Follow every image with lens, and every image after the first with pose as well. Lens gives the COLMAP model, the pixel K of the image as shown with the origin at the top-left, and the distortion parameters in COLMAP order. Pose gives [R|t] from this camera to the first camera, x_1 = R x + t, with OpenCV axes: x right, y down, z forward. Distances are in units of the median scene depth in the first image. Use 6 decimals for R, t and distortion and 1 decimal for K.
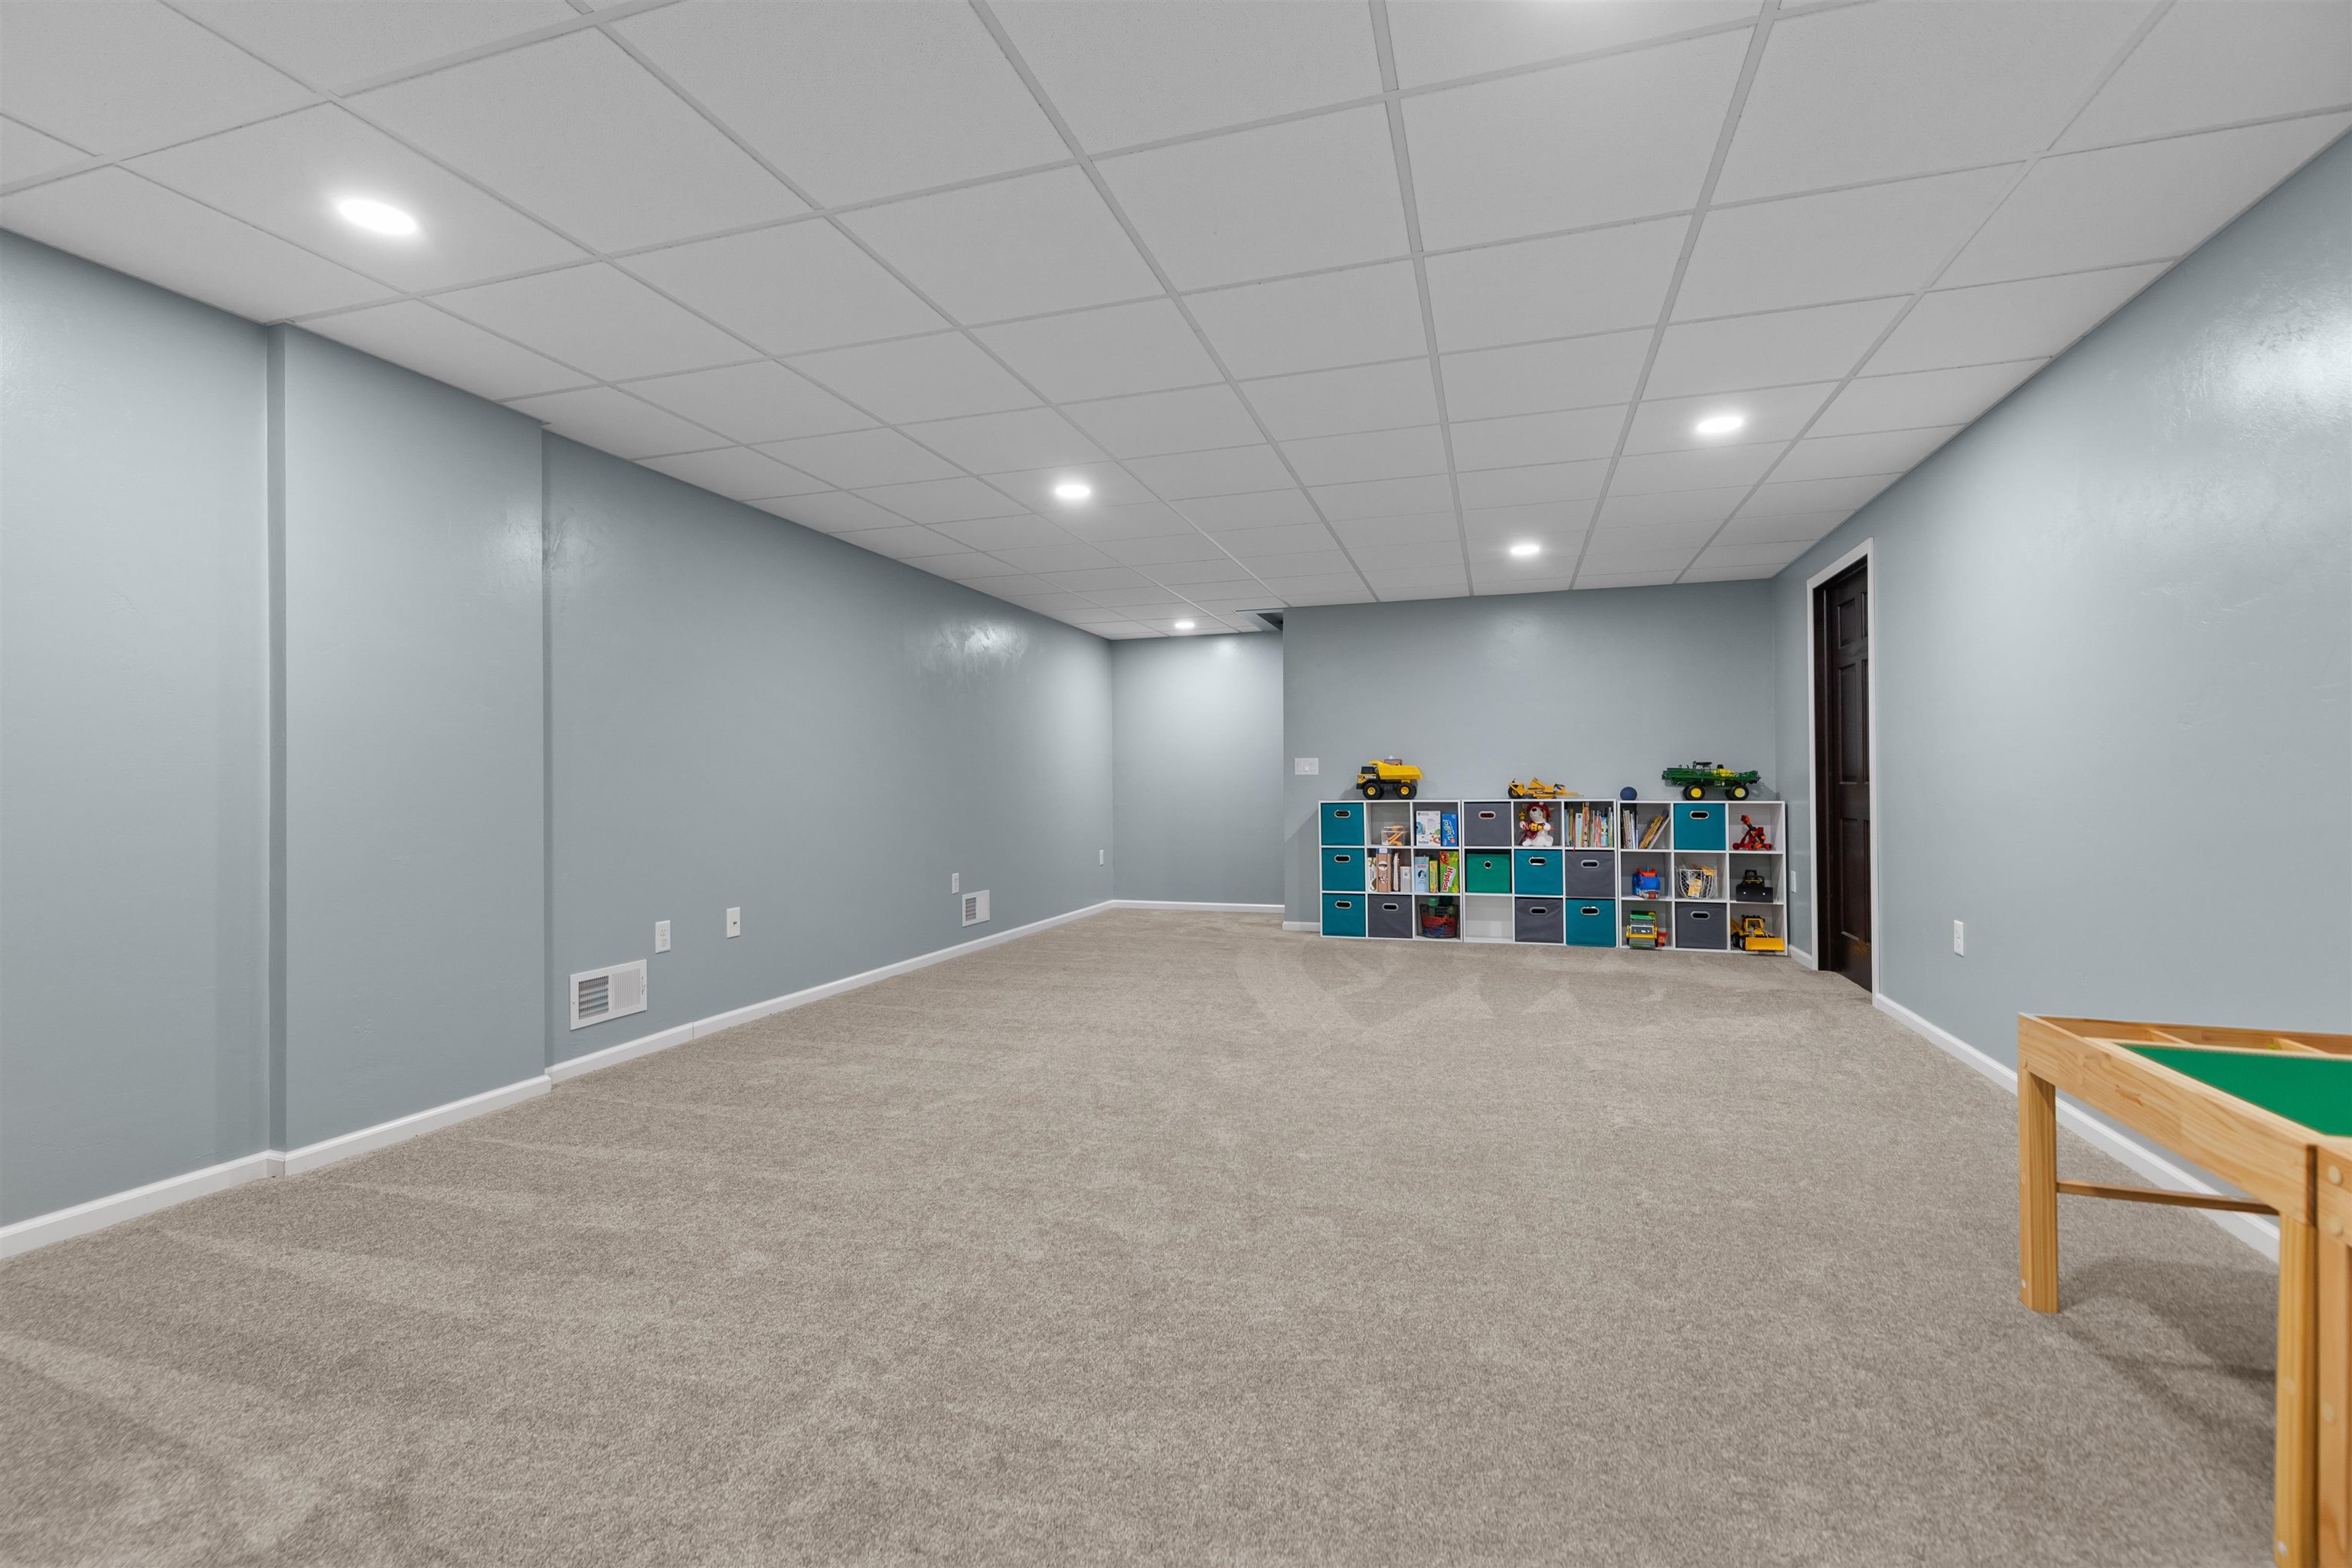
lens RADIAL K [[1056.4, 0, 1172.4], [0, 1056.4, 784.5], [0, 0, 1]] dist [0.007013, -0.000336]
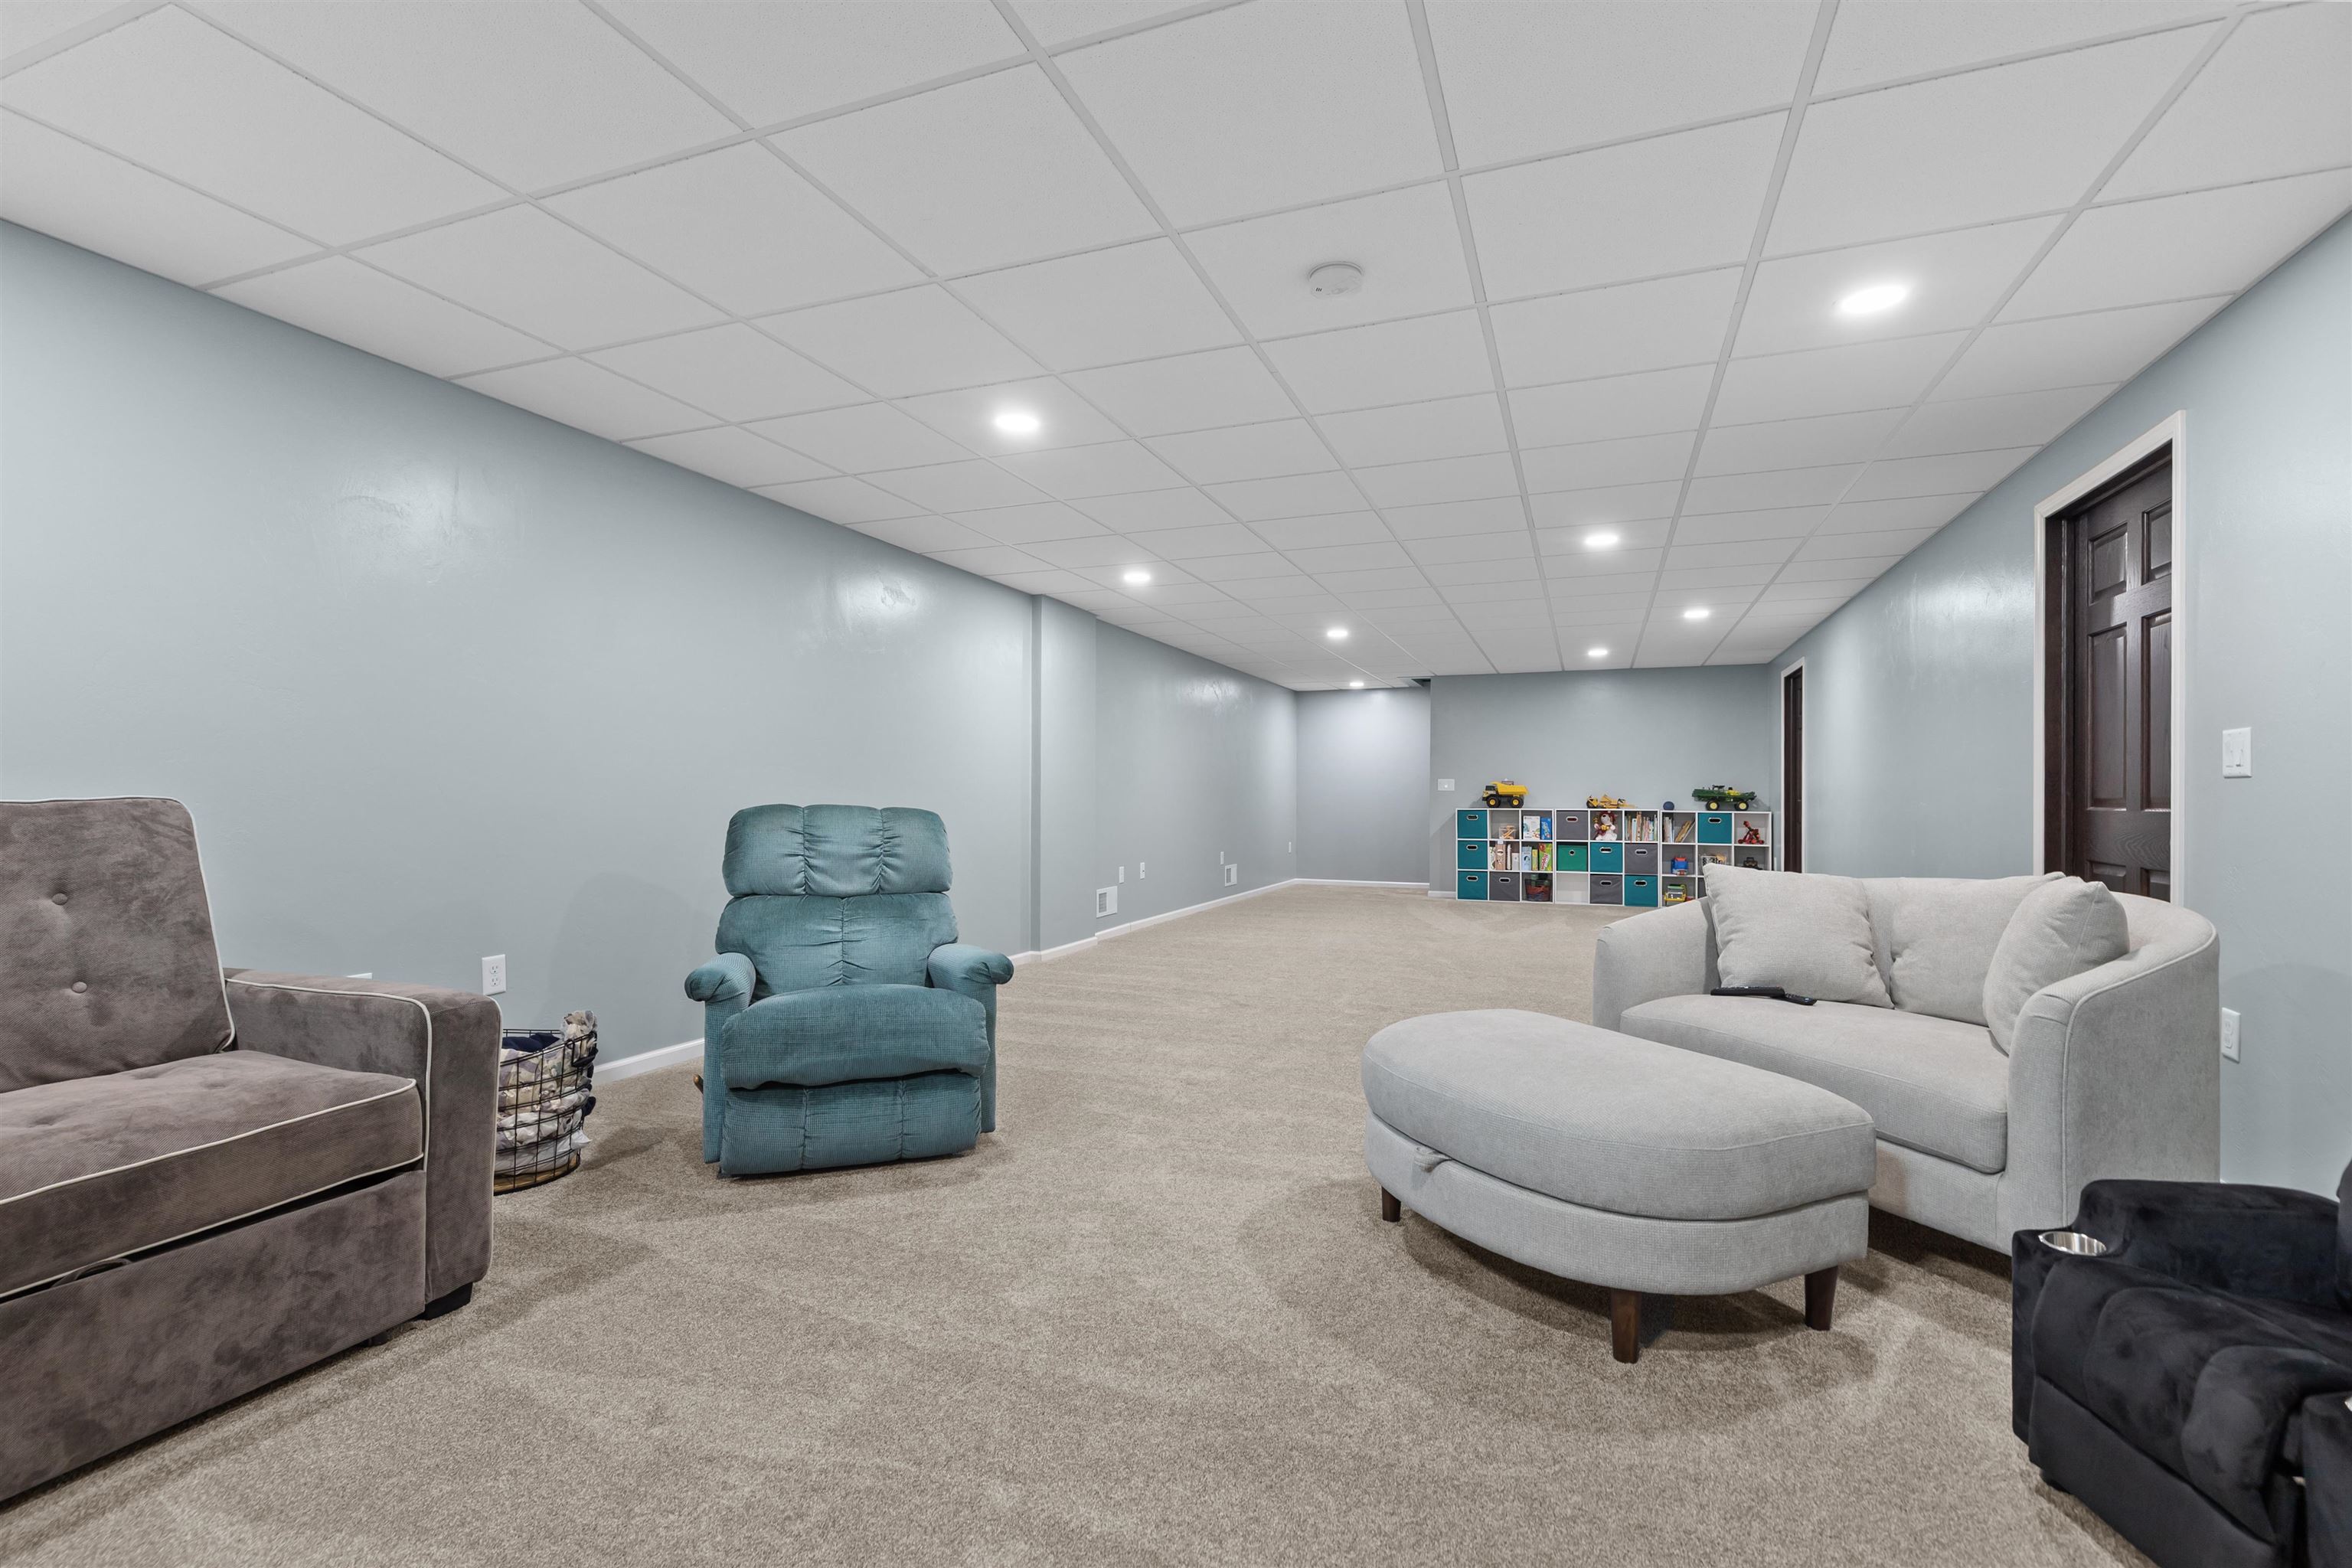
lens RADIAL K [[1056.4, 0, 1184.4], [0, 1056.4, 792.9], [0, 0, 1]] dist [0.007013, -0.000336]
pose [[0.997804, 0.011189, -0.065277, -0.152644], [-0.011191, 0.999937, 0.000330, -0.002638], [0.065277, 0.000401, 0.997867, -0.530471]]
